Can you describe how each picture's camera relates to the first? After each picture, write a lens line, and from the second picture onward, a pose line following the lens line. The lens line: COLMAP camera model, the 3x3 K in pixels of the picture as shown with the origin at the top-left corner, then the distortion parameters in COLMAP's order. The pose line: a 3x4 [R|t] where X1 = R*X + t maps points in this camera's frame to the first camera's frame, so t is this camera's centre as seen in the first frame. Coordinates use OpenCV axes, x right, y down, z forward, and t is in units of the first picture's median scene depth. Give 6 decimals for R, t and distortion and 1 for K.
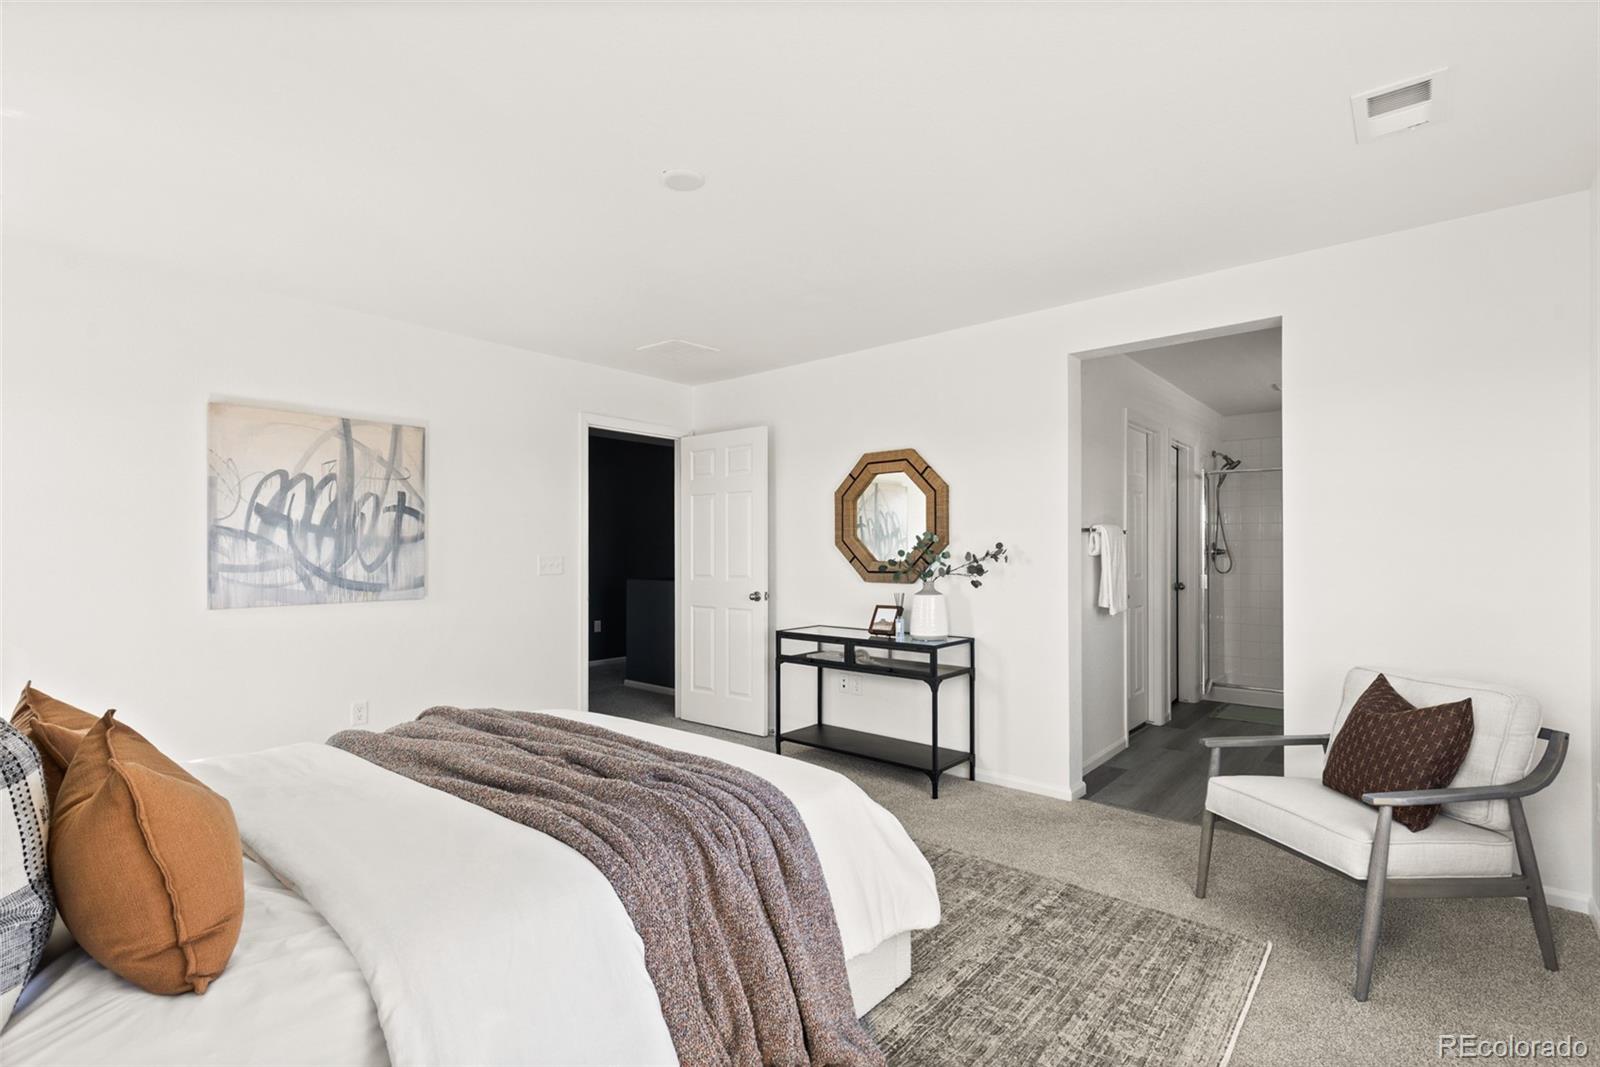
lens RADIAL K [[711.0, 0, 802.3], [0, 711.0, 536.4], [0, 0, 1]] dist [-0.002498, 0.000084]
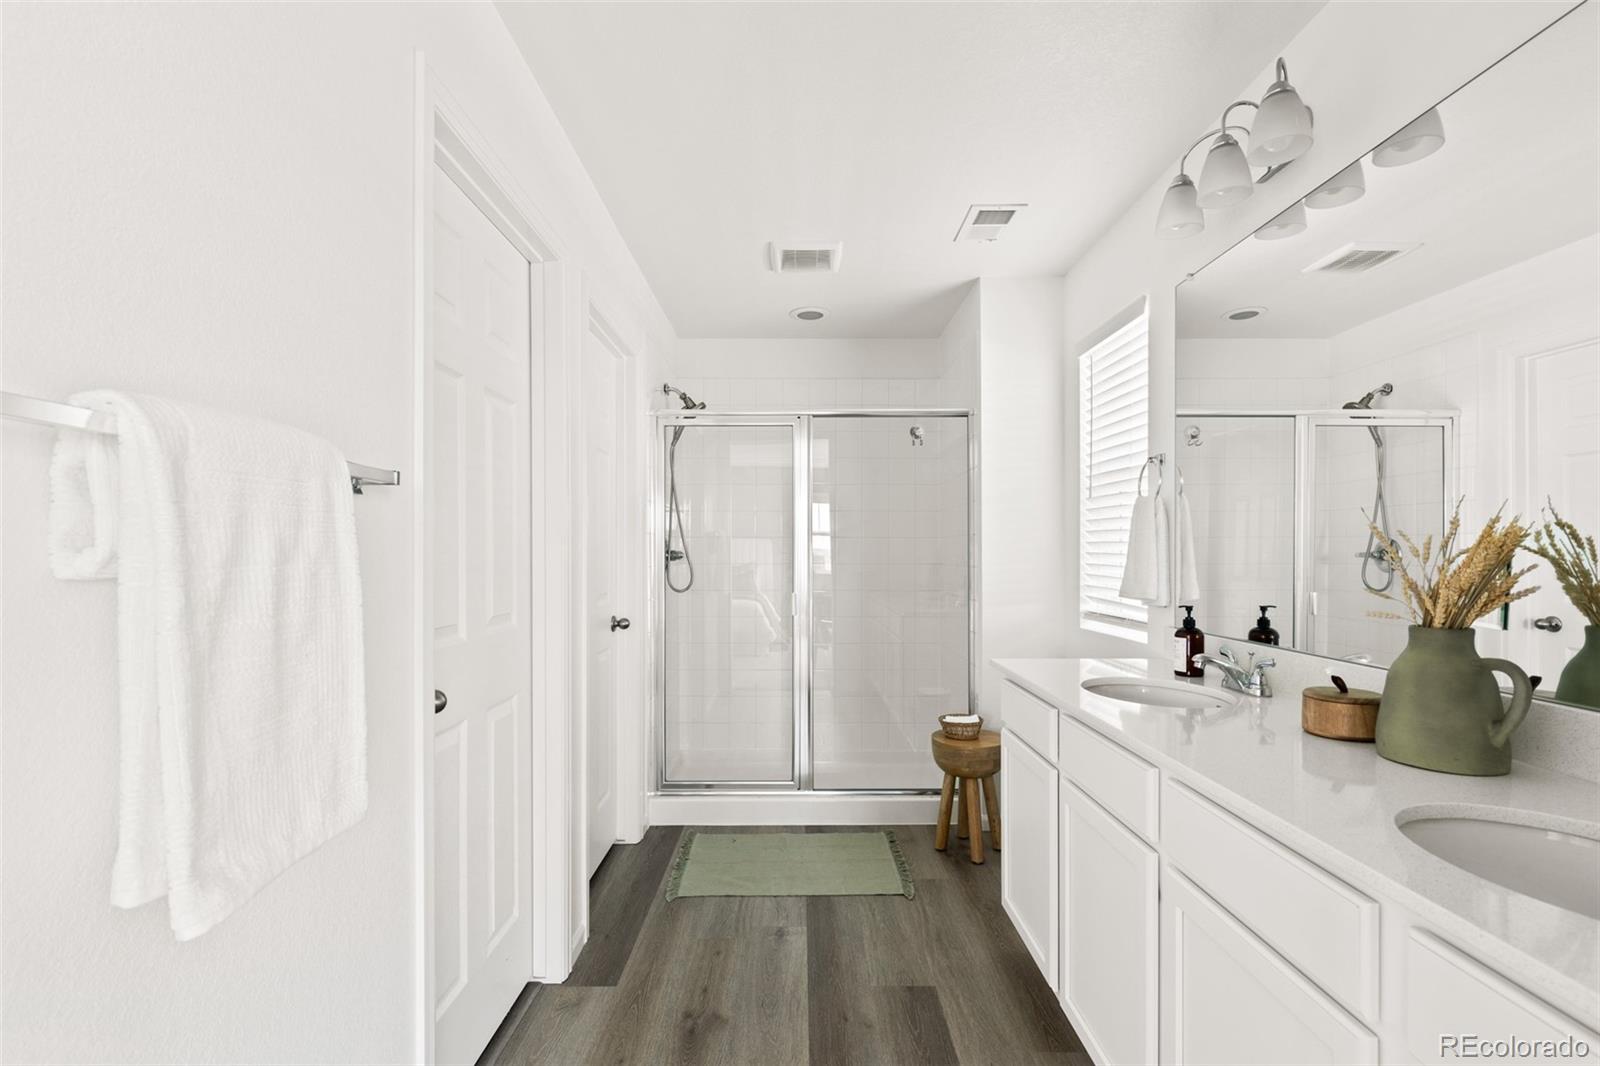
lens RADIAL K [[711.0, 0, 797.8], [0, 711.0, 543.8], [0, 0, 1]] dist [-0.002498, 0.000084]
pose [[0.747542, -0.000367, 0.664215, 0.275299], [0.001414, 0.999998, -0.001038, 0.012867], [-0.664214, 0.001715, 0.747541, 0.497101]]
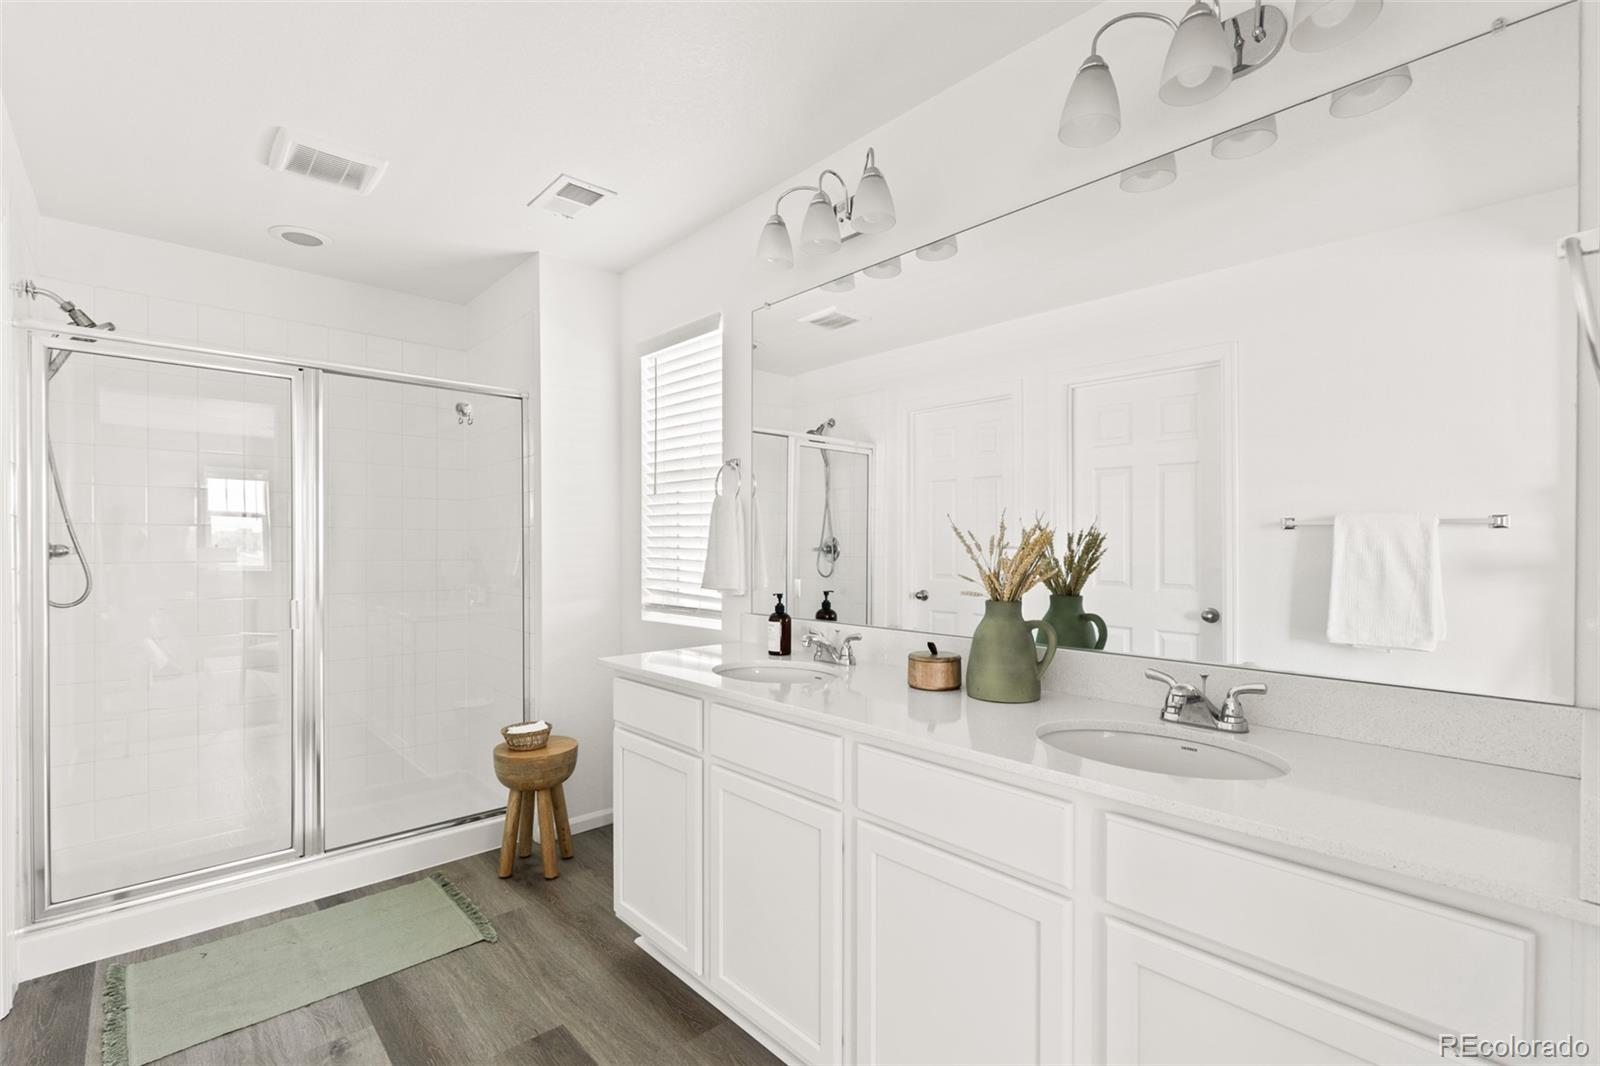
lens RADIAL K [[711.0, 0, 797.2], [0, 711.0, 542.3], [0, 0, 1]] dist [-0.002498, 0.000084]
pose [[0.105018, -0.002168, 0.994468, 0.256029], [-0.007683, 0.999966, 0.002992, 0.012984], [-0.994441, -0.007955, 0.104998, 0.569204]]
